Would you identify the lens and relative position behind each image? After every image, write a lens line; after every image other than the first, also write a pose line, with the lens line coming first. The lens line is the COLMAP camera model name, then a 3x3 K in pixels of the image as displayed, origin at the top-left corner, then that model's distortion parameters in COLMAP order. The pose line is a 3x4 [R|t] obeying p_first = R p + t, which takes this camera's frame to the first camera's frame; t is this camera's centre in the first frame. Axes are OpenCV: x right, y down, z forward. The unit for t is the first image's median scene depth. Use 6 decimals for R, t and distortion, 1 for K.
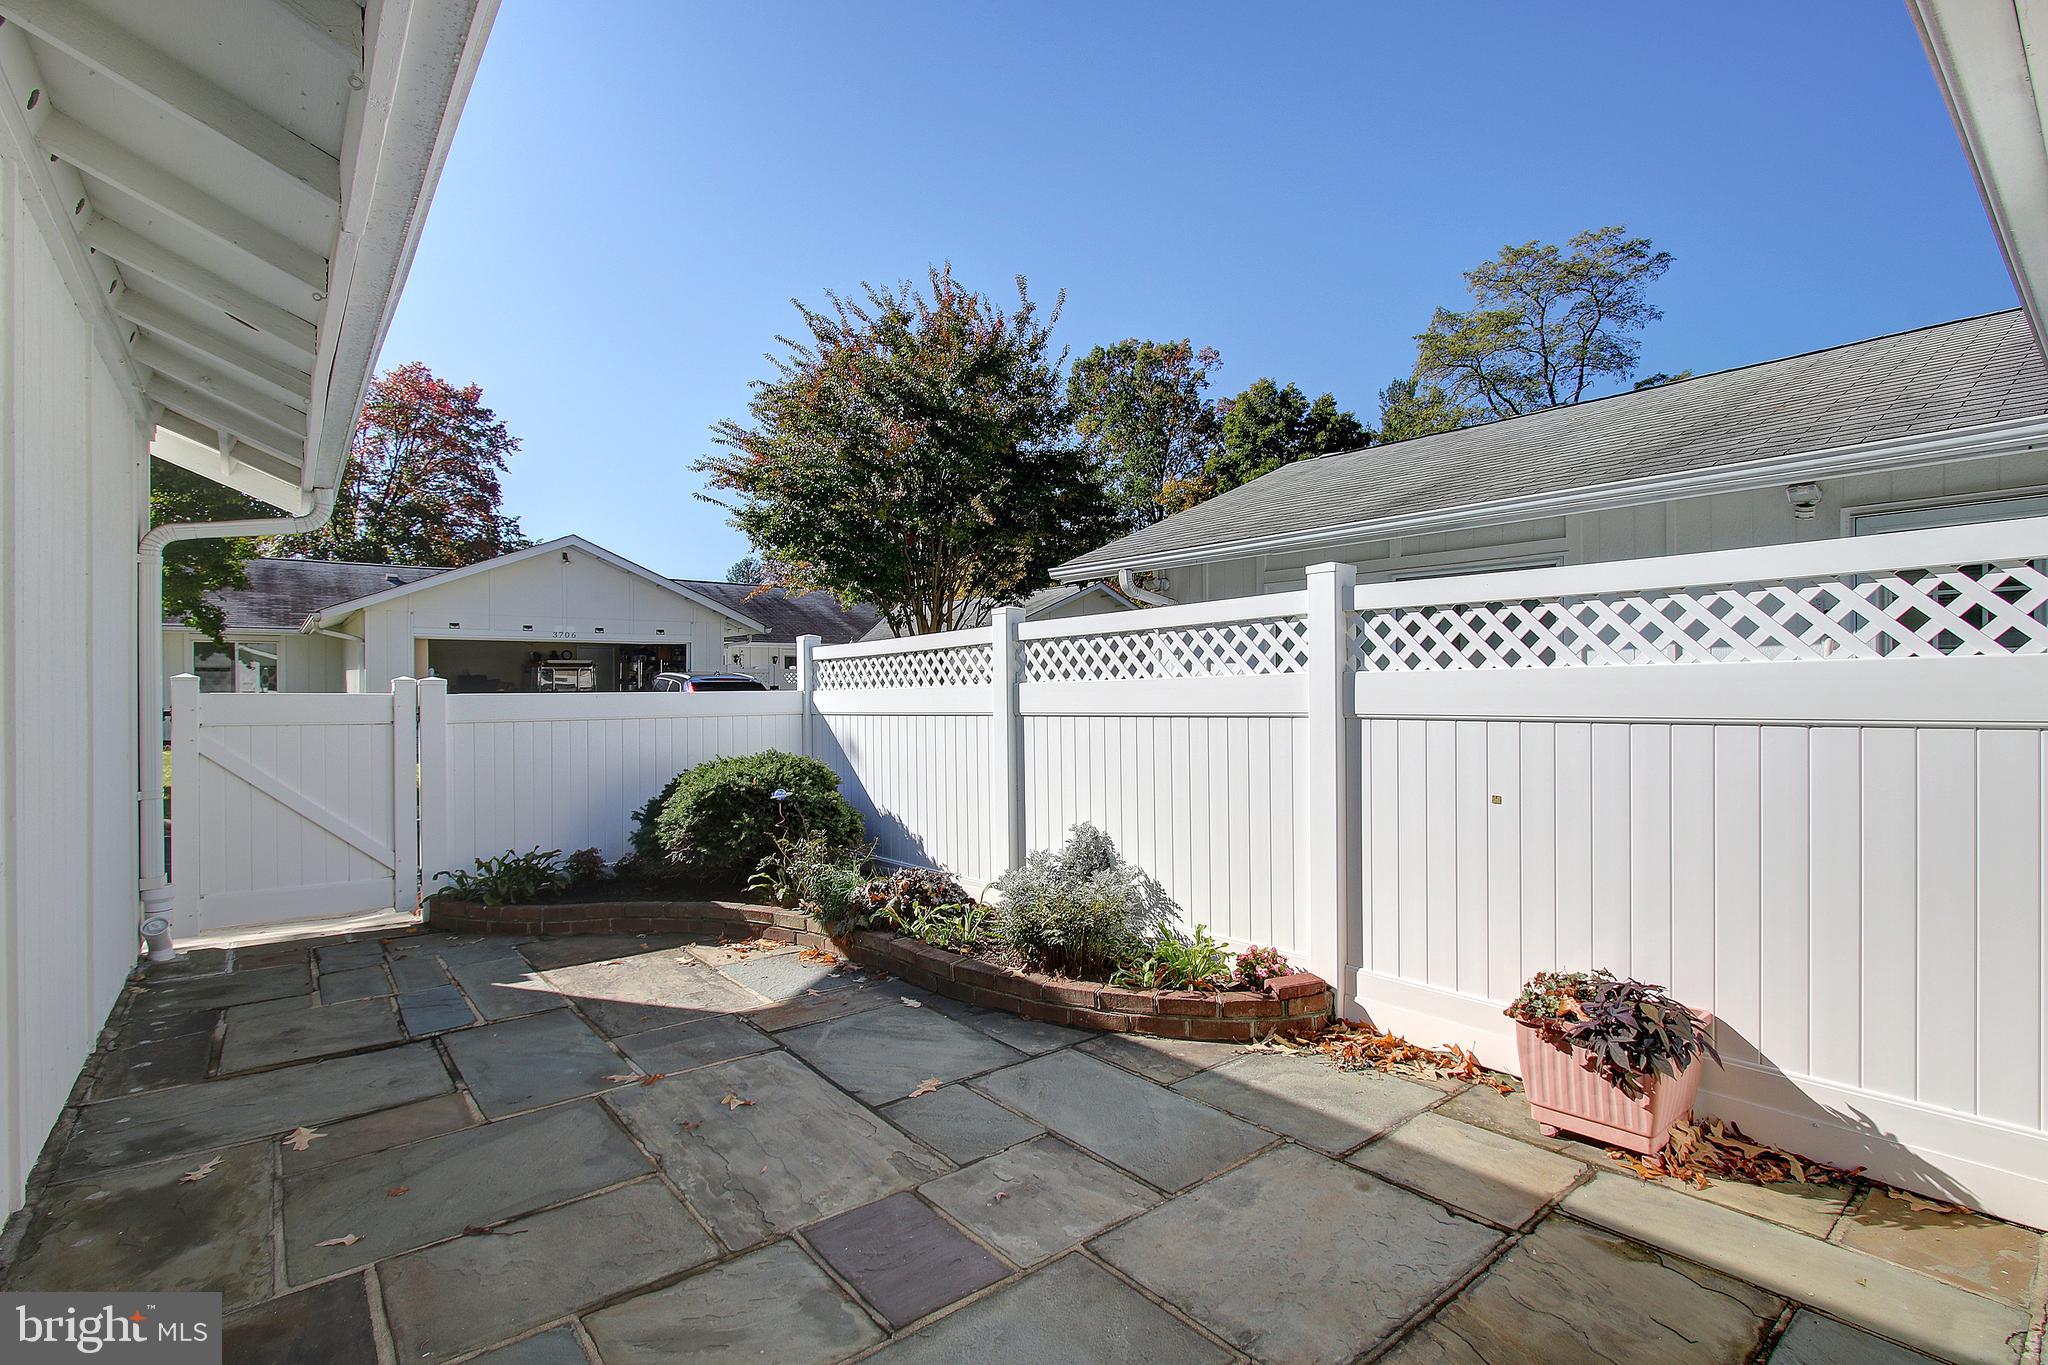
lens RADIAL K [[921.5, 0, 1024.0], [0, 921.5, 682.5], [0, 0, 1]] dist [0.000413, -0.000069]
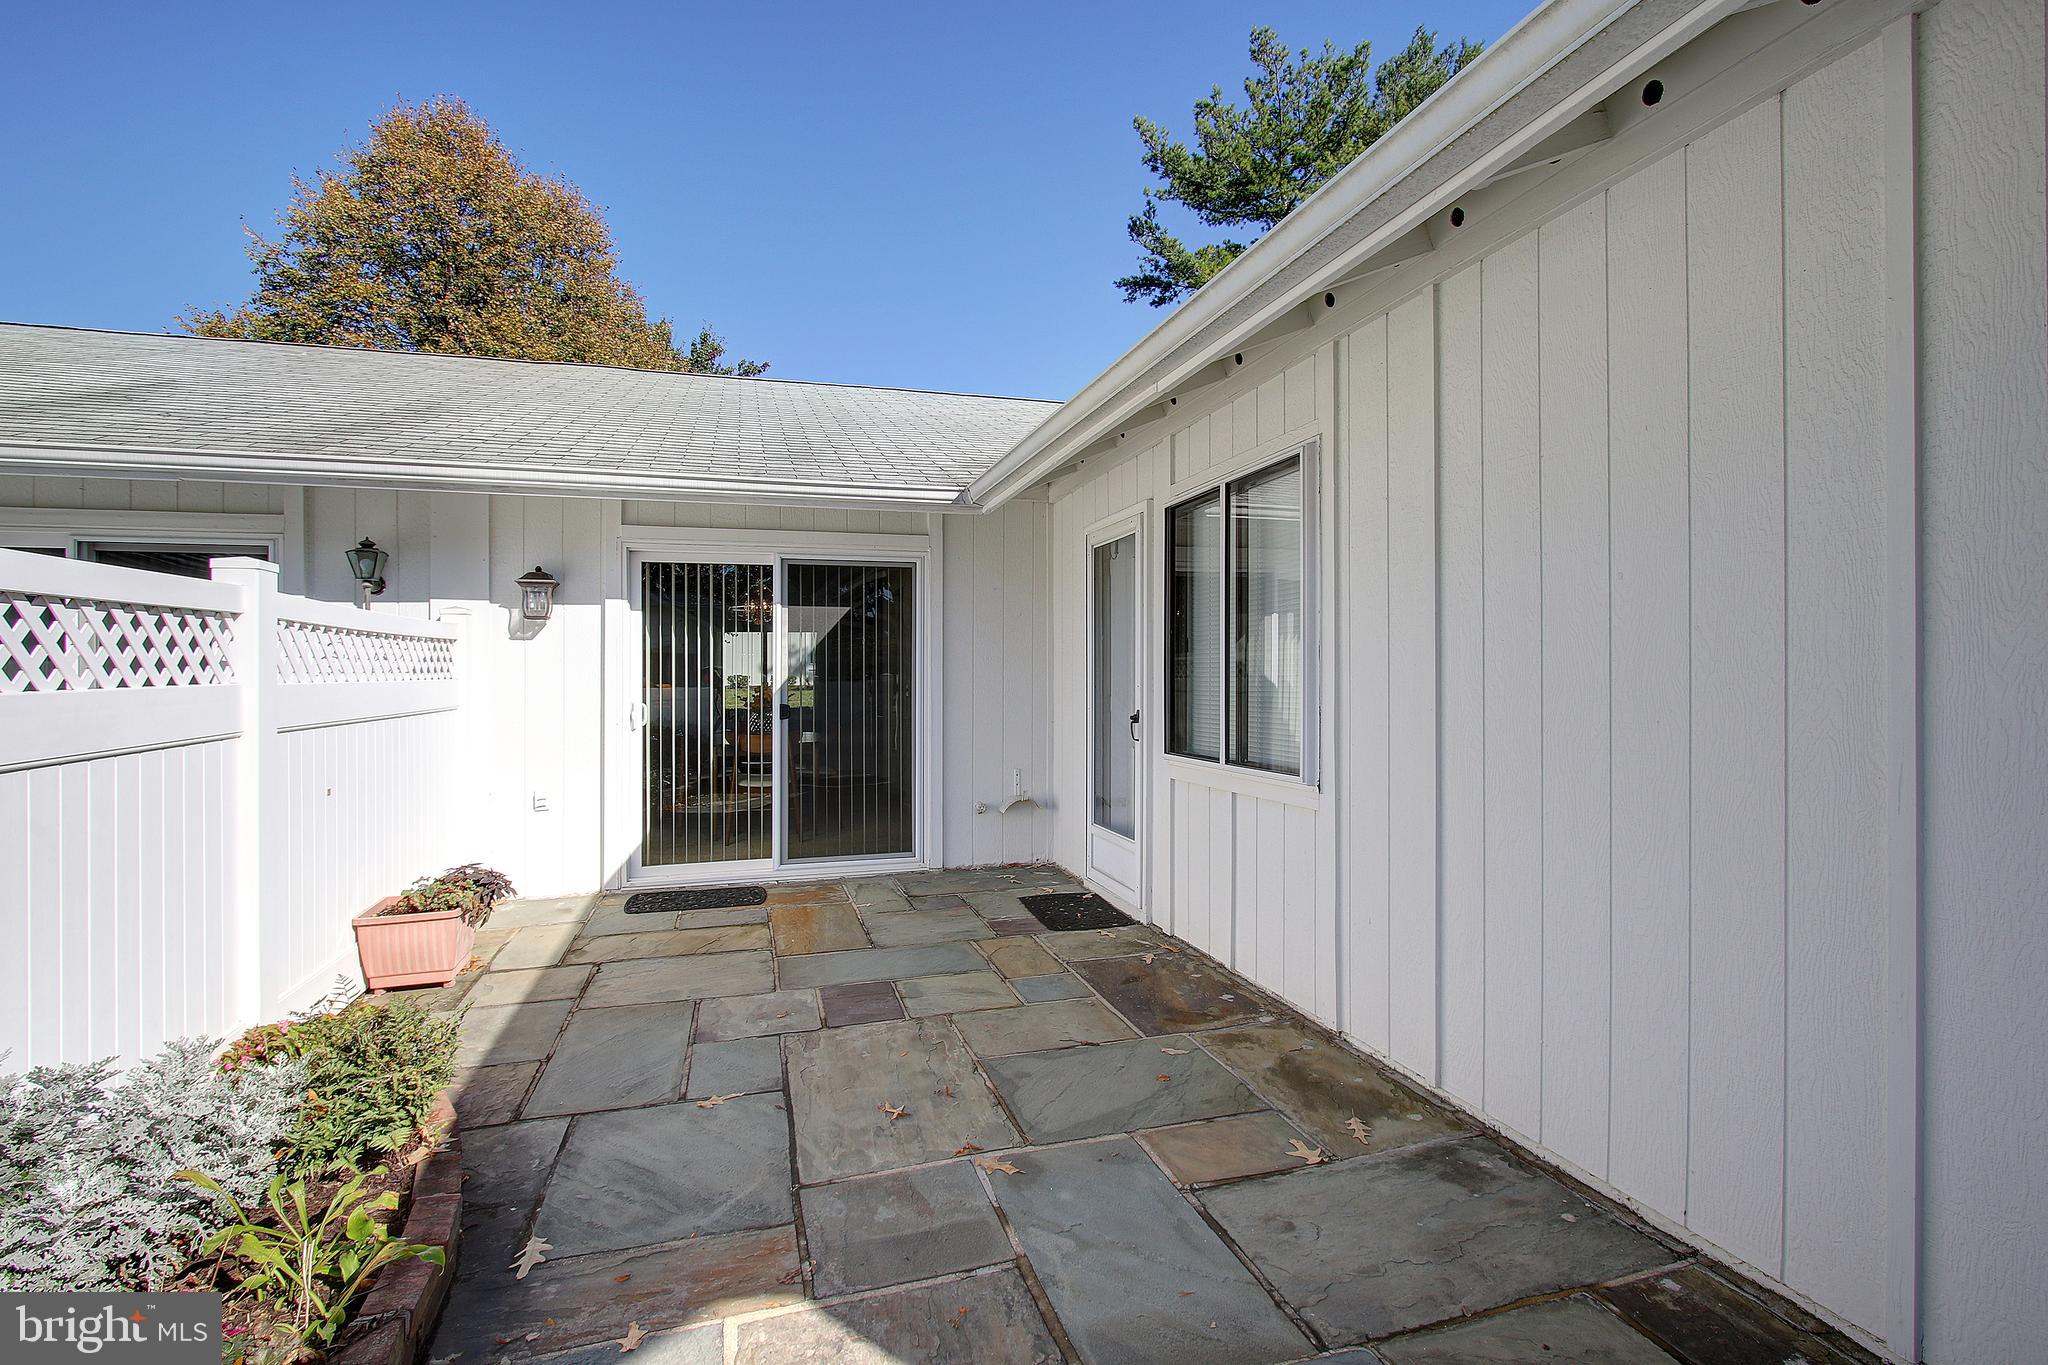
lens RADIAL K [[921.5, 0, 1024.0], [0, 921.5, 682.5], [0, 0, 1]] dist [0.000413, -0.000069]
pose [[-0.923982, 0.014349, 0.382167, -0.894784], [0.013561, 0.999897, -0.004755, 0.005018], [-0.382195, 0.000789, -0.924081, 2.024350]]
